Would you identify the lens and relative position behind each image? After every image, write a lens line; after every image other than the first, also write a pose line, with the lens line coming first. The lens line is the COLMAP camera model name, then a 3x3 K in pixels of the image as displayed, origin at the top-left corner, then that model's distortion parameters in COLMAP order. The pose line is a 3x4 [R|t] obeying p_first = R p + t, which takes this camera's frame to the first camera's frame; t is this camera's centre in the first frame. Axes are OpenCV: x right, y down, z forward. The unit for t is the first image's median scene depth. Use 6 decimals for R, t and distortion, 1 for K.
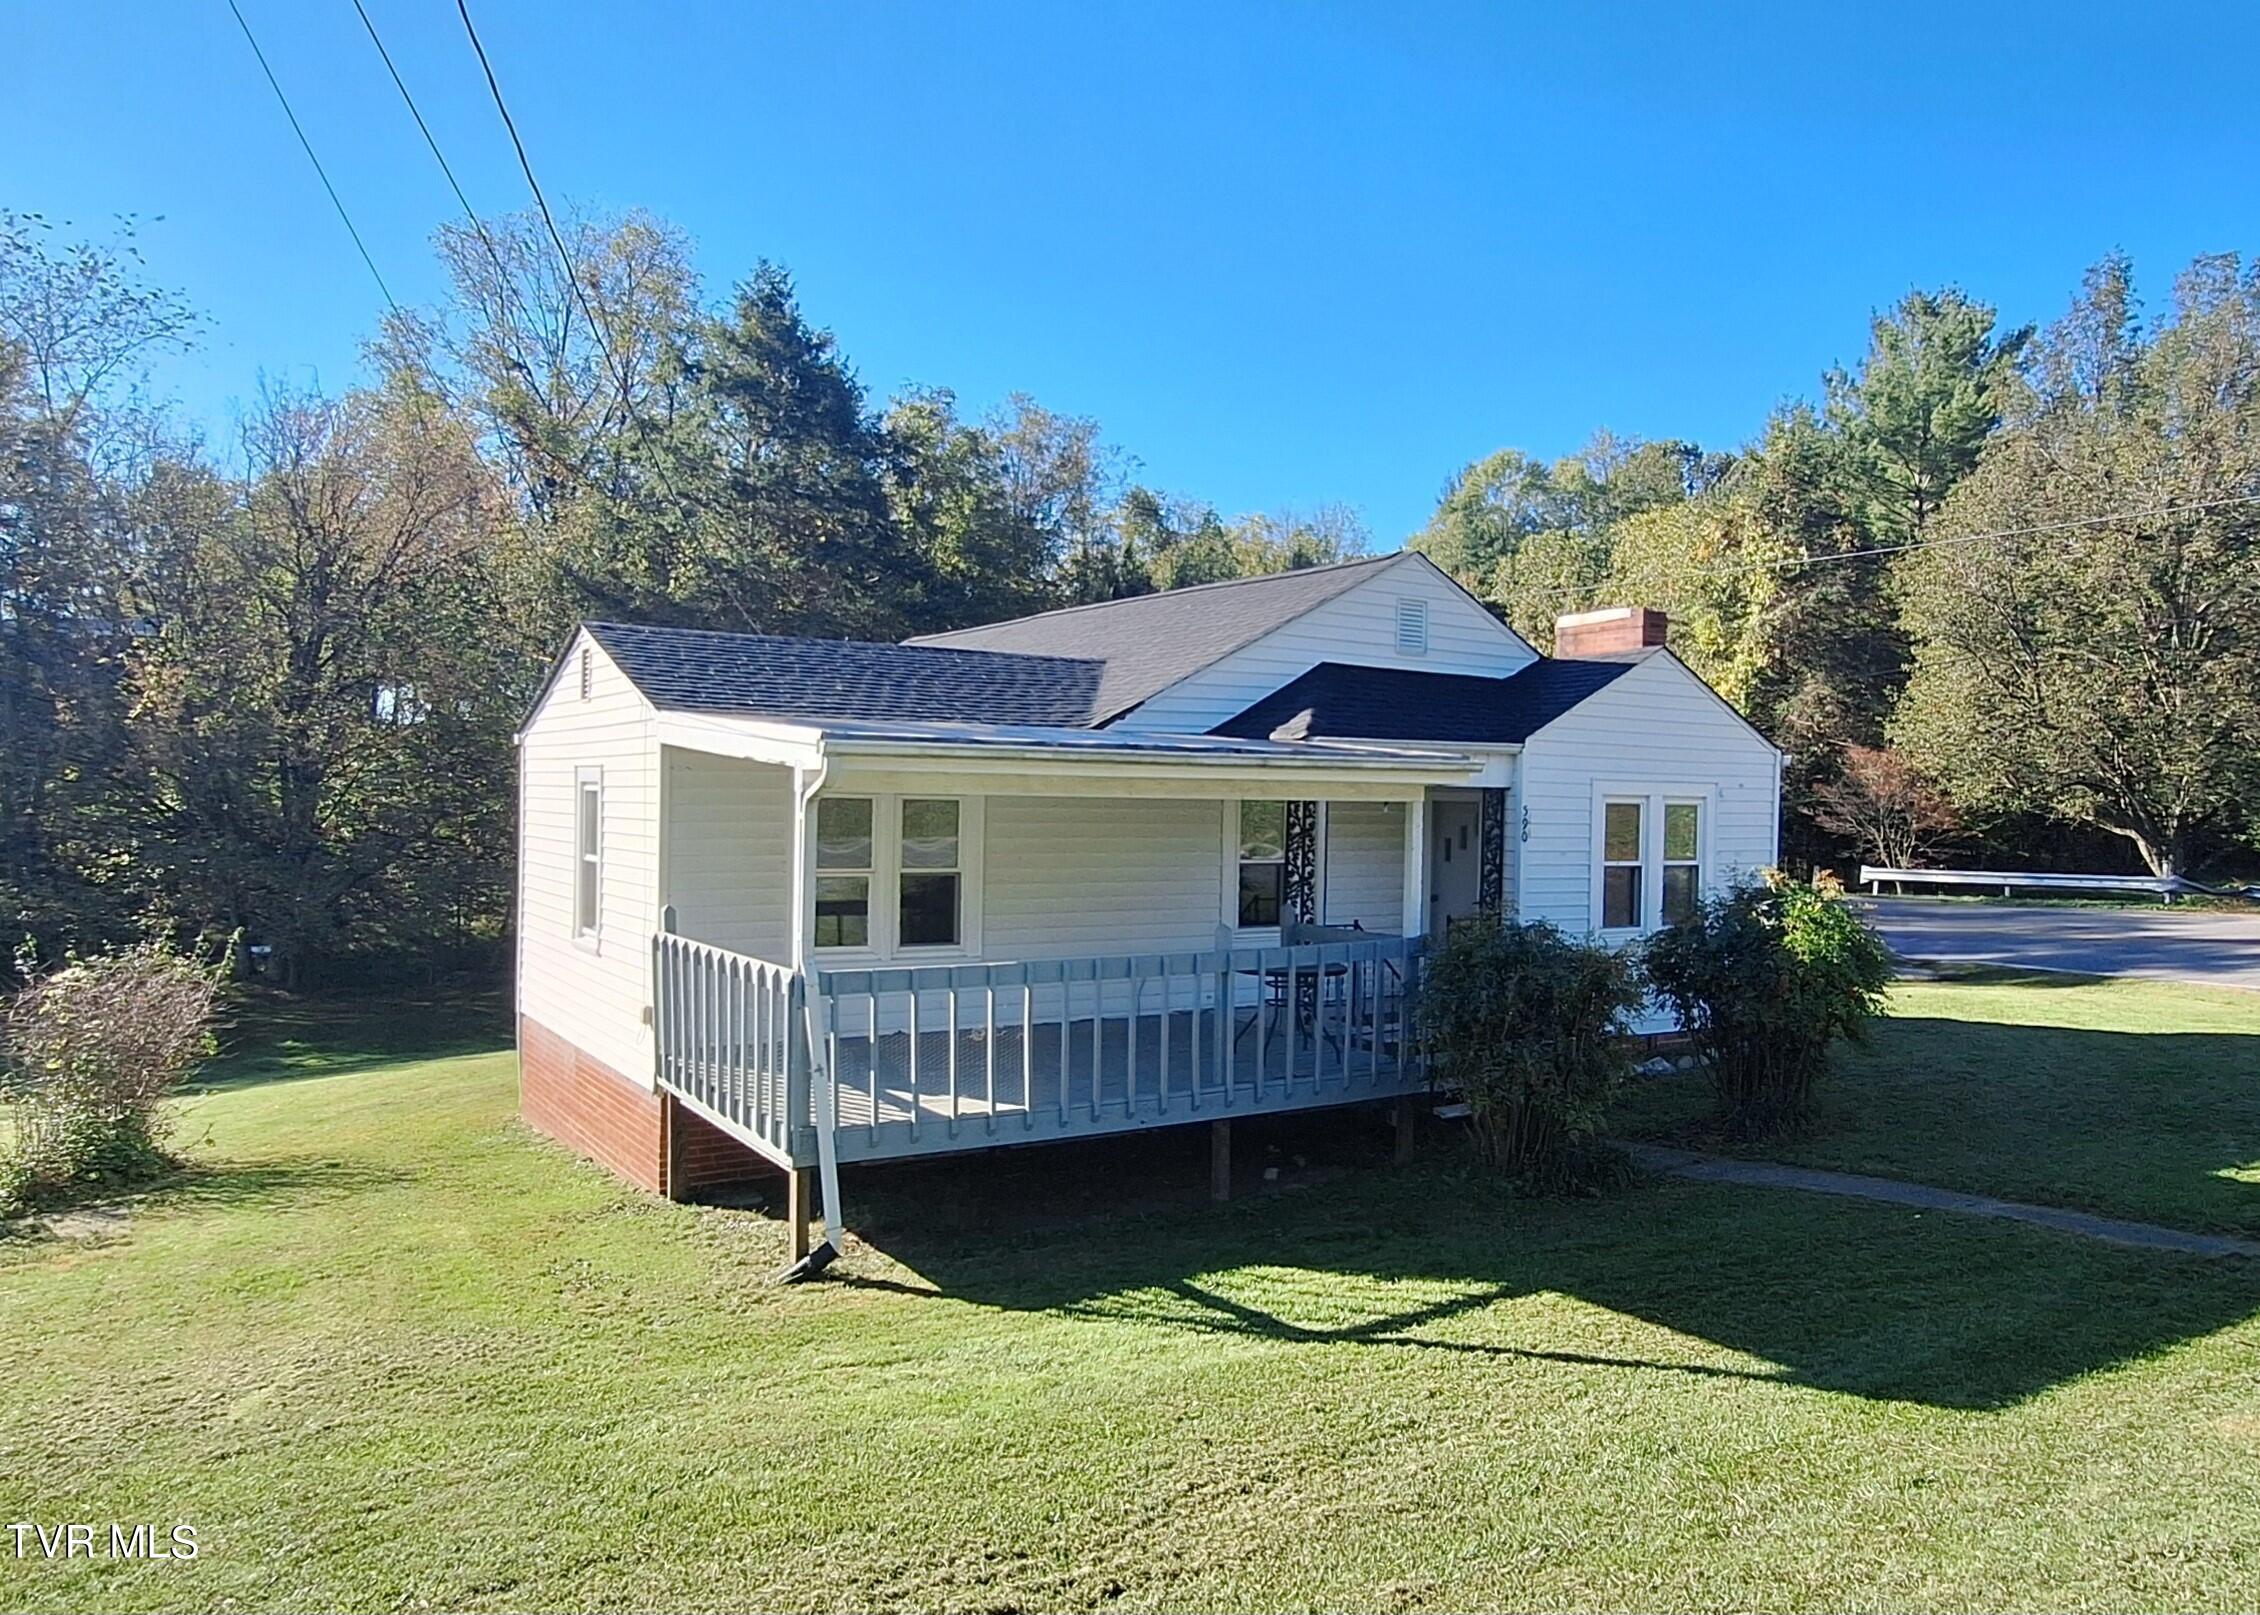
lens RADIAL K [[1588.6, 0, 1129.8], [0, 1588.6, 851.7], [0, 0, 1]] dist [-0.019544, 0.022004]
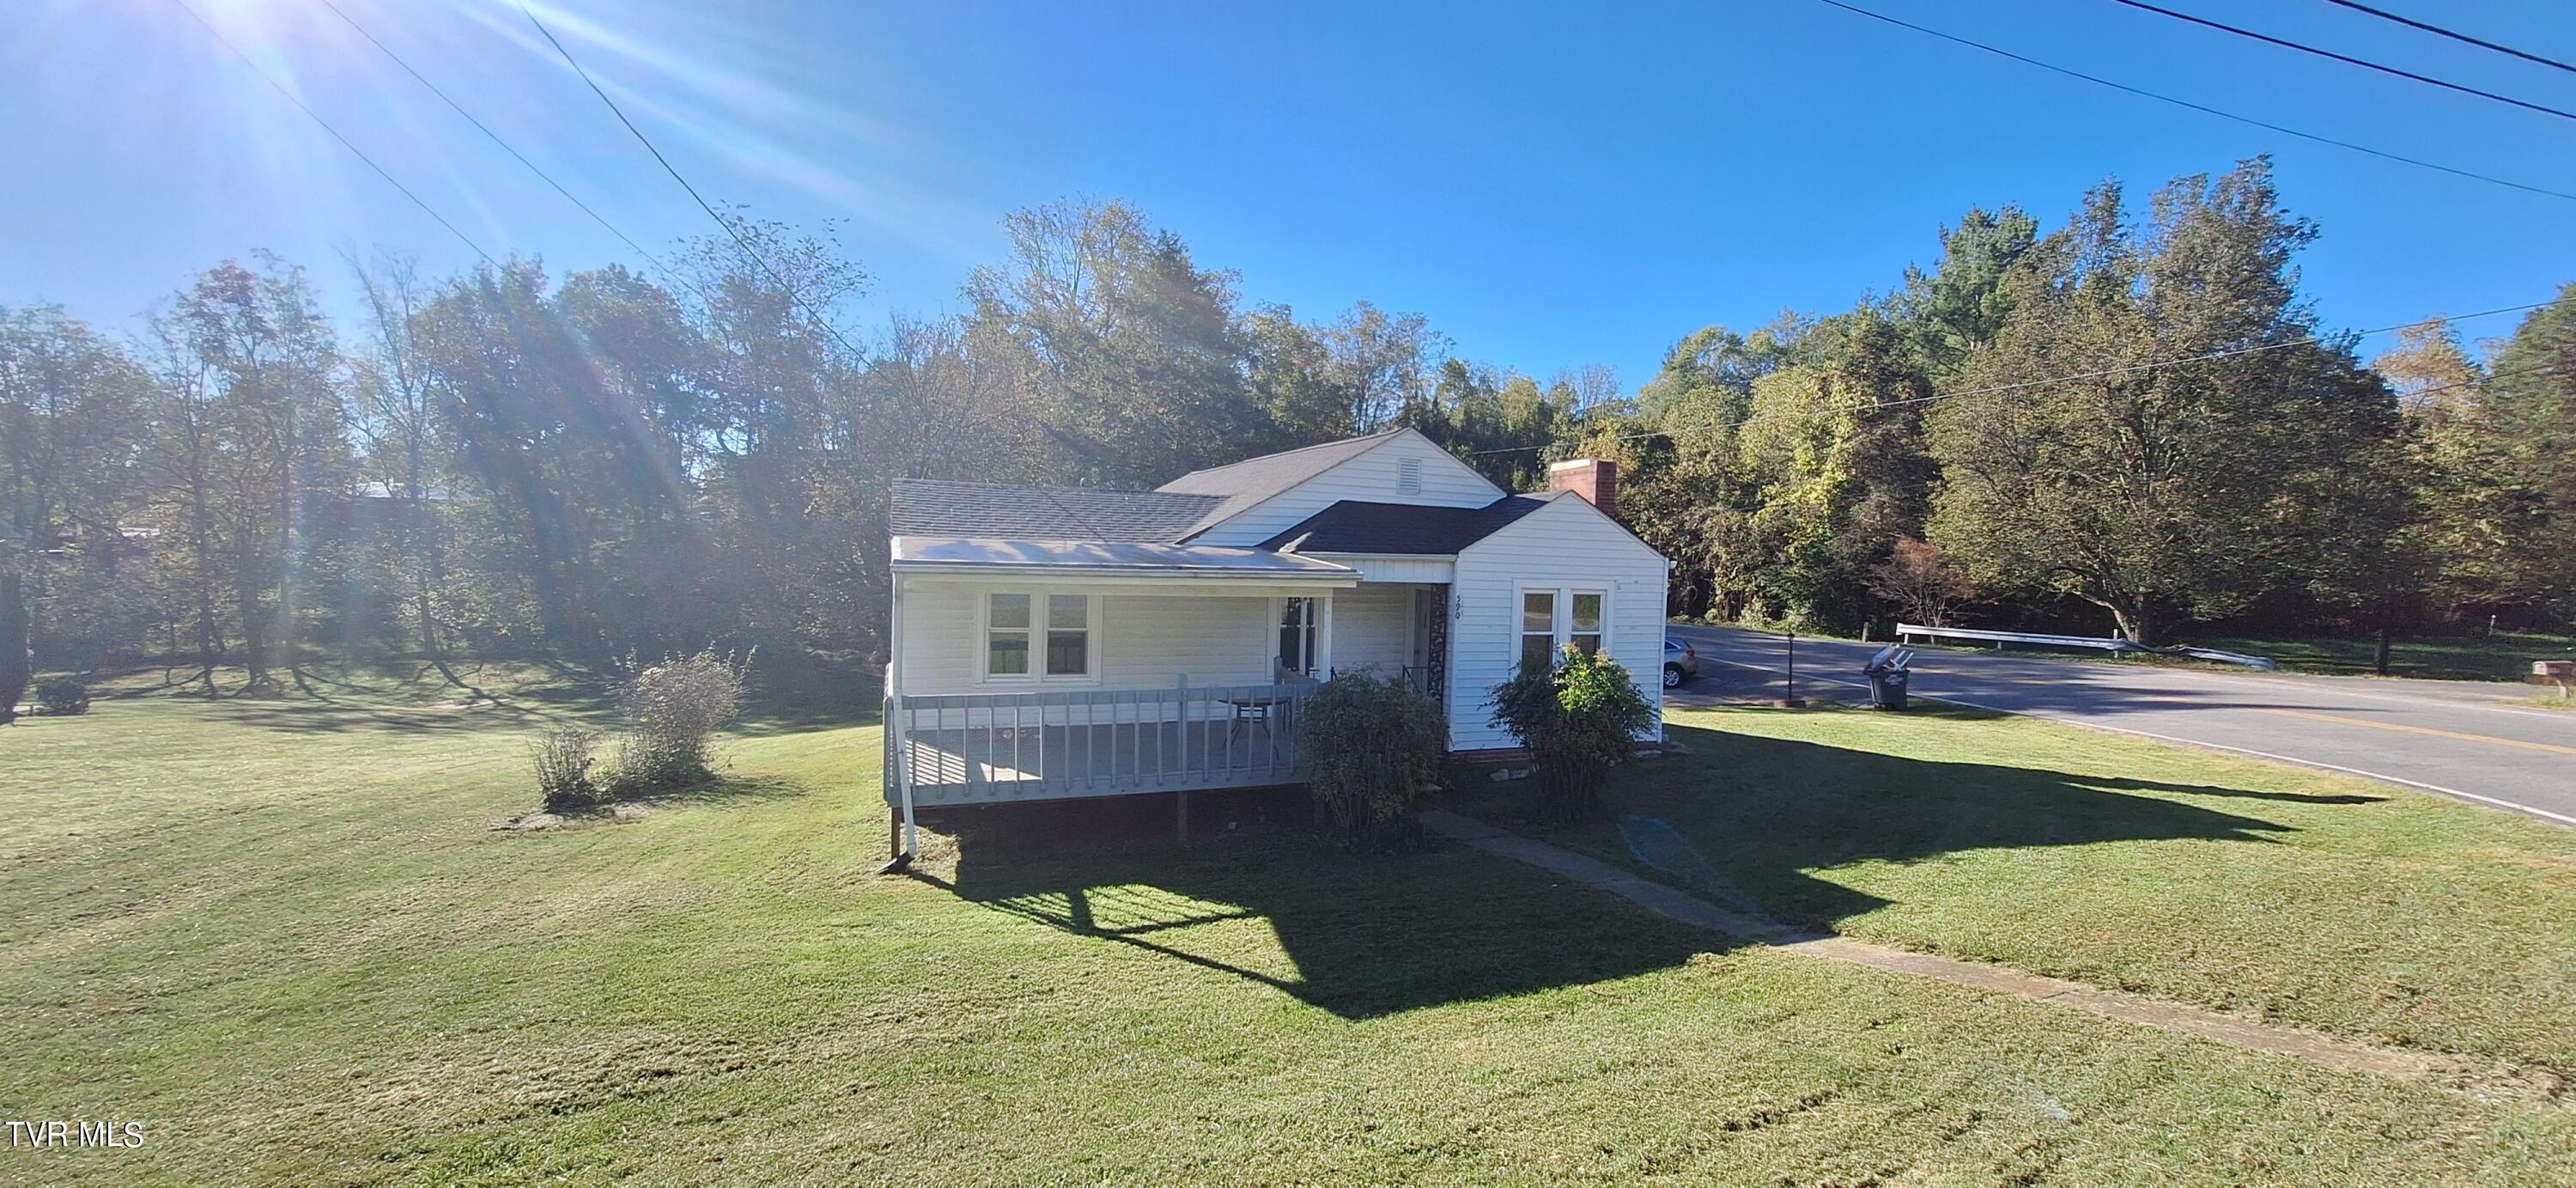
lens RADIAL K [[1022.3, 0, 1296.2], [0, 1022.3, 604.3], [0, 0, 1]] dist [-0.002809, 0.000199]
pose [[0.980461, 0.023300, -0.195329, 0.236633], [-0.020238, 0.999639, 0.017655, -0.028333], [0.195670, -0.013357, 0.980579, -0.004916]]
